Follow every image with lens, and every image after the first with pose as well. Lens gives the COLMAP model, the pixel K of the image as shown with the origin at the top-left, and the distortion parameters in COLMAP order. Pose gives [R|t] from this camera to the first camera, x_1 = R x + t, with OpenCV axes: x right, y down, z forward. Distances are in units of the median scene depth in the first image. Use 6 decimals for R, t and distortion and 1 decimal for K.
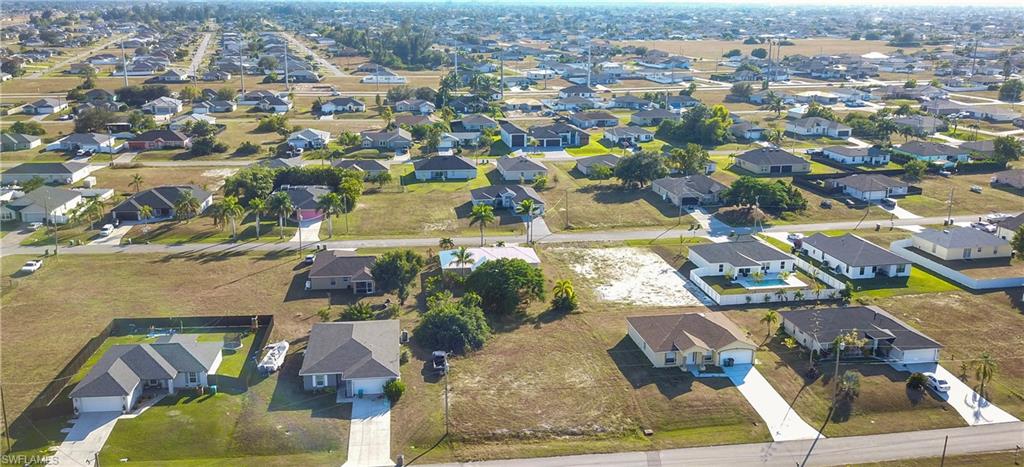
lens RADIAL K [[853.9, 0, 488.2], [0, 853.9, 232.5], [0, 0, 1]] dist [-0.021621, -0.008102]
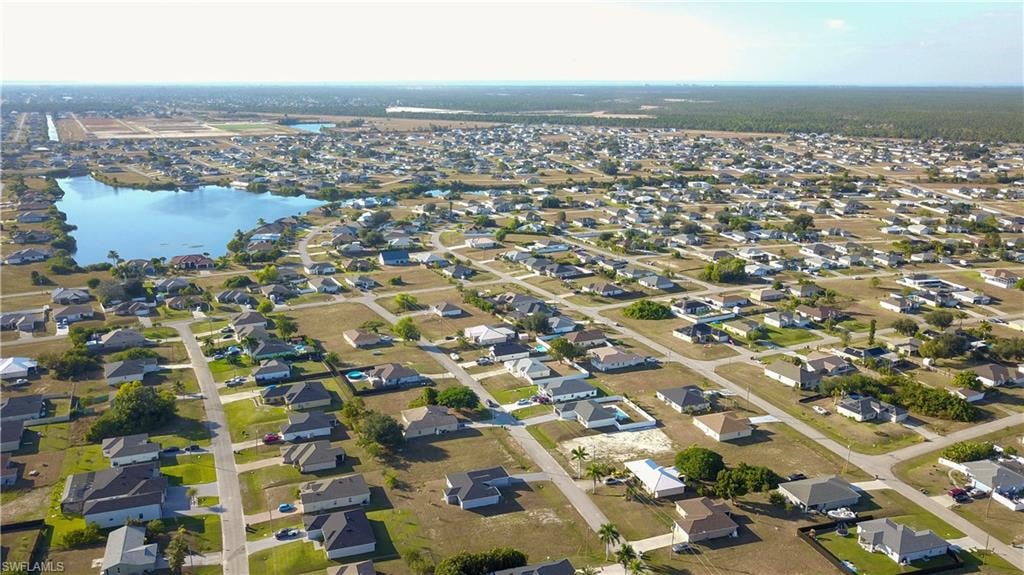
lens RADIAL K [[822.3, 0, 507.1], [0, 822.3, 290.2], [0, 0, 1]] dist [0.058761, -0.132759]
pose [[-0.211955, -0.250128, 0.944728, -1.433054], [0.256248, 0.918645, 0.300713, -0.891674], [-0.943087, 0.305822, -0.130617, 1.494585]]
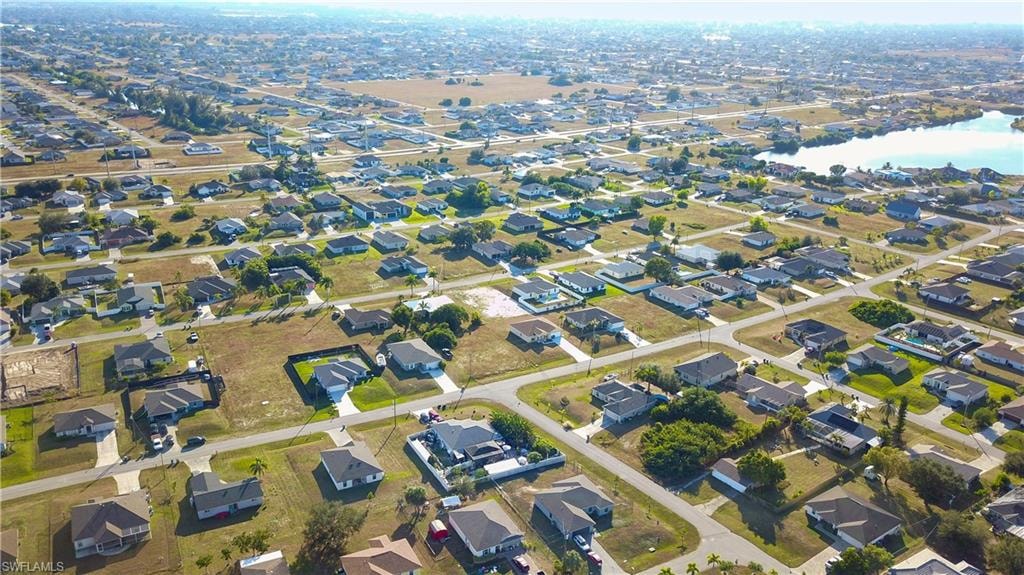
lens RADIAL K [[791.5, 0, 507.2], [0, 791.5, 287.7], [0, 0, 1]] dist [0.011283, -0.012692]
pose [[0.921072, -0.112310, 0.372843, -0.601957], [0.081147, 0.991843, 0.098303, -0.202493], [-0.380842, -0.060288, 0.922672, -0.960843]]
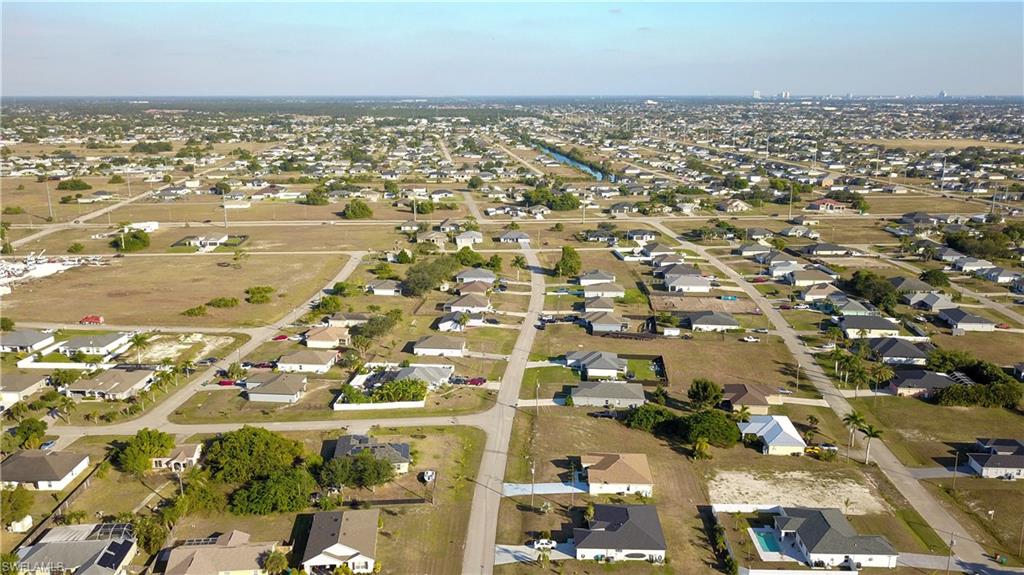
lens RADIAL K [[819.2, 0, 509.2], [0, 819.2, 287.5], [0, 0, 1]] dist [0.008045, -0.004594]
pose [[-0.194356, 0.223892, -0.955038, 1.382412], [-0.261609, 0.926510, 0.270443, -0.454897], [0.945403, 0.302409, -0.121501, 0.773064]]
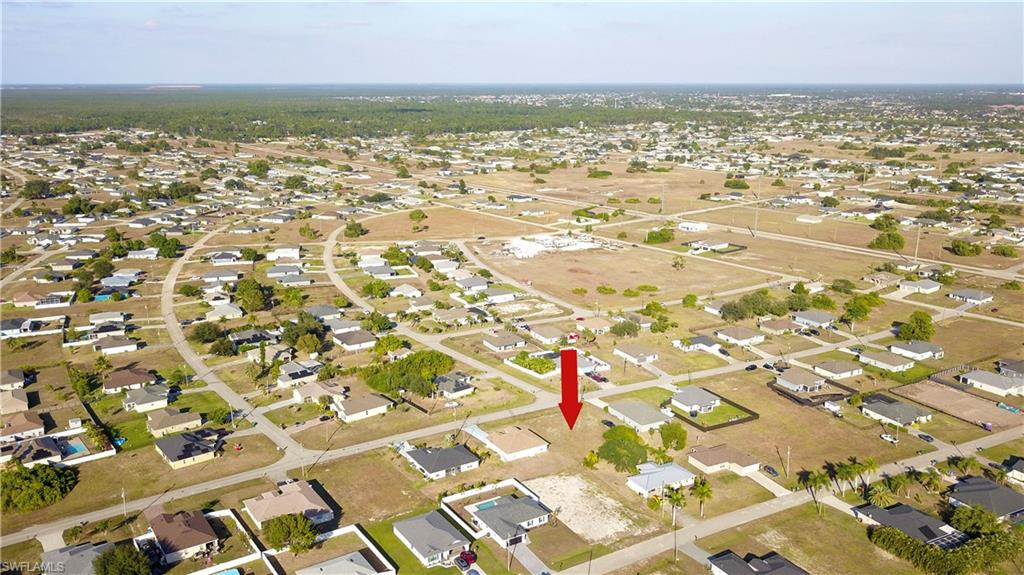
lens RADIAL K [[822.3, 0, 507.1], [0, 822.3, 290.2], [0, 0, 1]] dist [0.058761, -0.132759]
pose [[-0.924485, 0.090306, -0.370369, 0.867102], [-0.105120, 0.873483, 0.475371, -1.050865], [0.366440, 0.478406, -0.798029, 2.144960]]
